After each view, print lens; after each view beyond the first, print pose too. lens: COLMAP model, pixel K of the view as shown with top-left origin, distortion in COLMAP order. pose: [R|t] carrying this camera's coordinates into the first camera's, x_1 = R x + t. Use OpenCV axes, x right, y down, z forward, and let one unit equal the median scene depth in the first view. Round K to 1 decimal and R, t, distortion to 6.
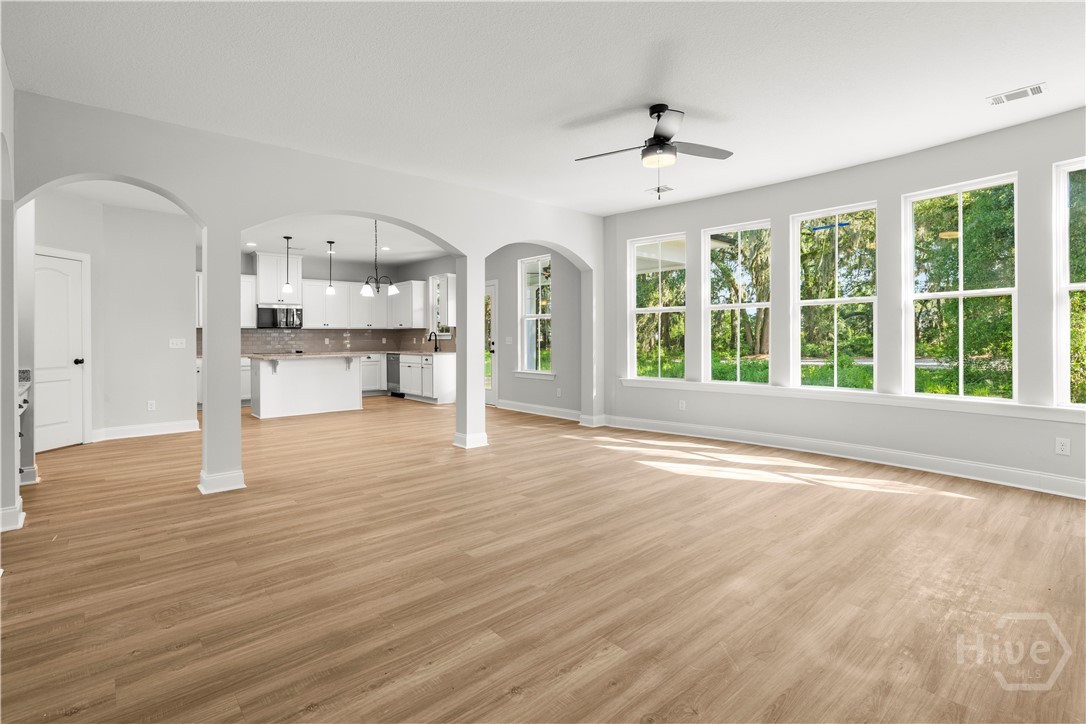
lens RADIAL K [[510.9, 0, 537.9], [0, 510.9, 348.0], [0, 0, 1]] dist [-0.002777, 0.000304]
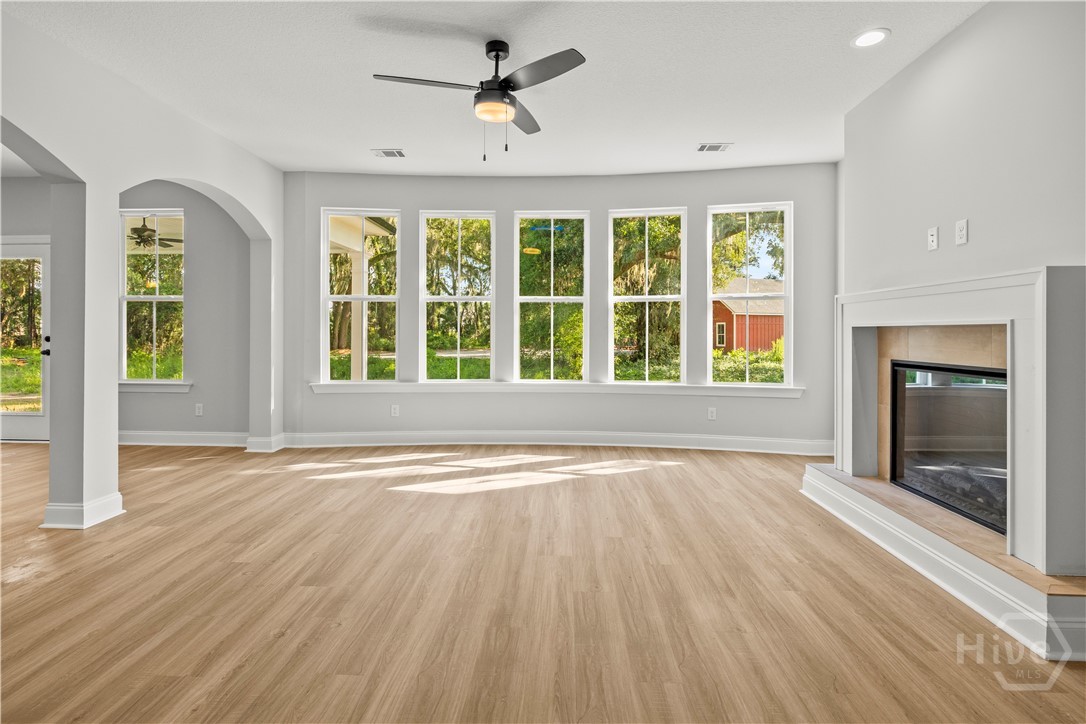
lens RADIAL K [[515.5, 0, 541.6], [0, 515.5, 336.6], [0, 0, 1]] dist [-0.002032, -0.000342]
pose [[0.696867, 0.001587, 0.717198, -0.190745], [0.007321, 0.999930, -0.009326, -0.002544], [-0.717163, 0.011749, 0.696807, 0.247078]]
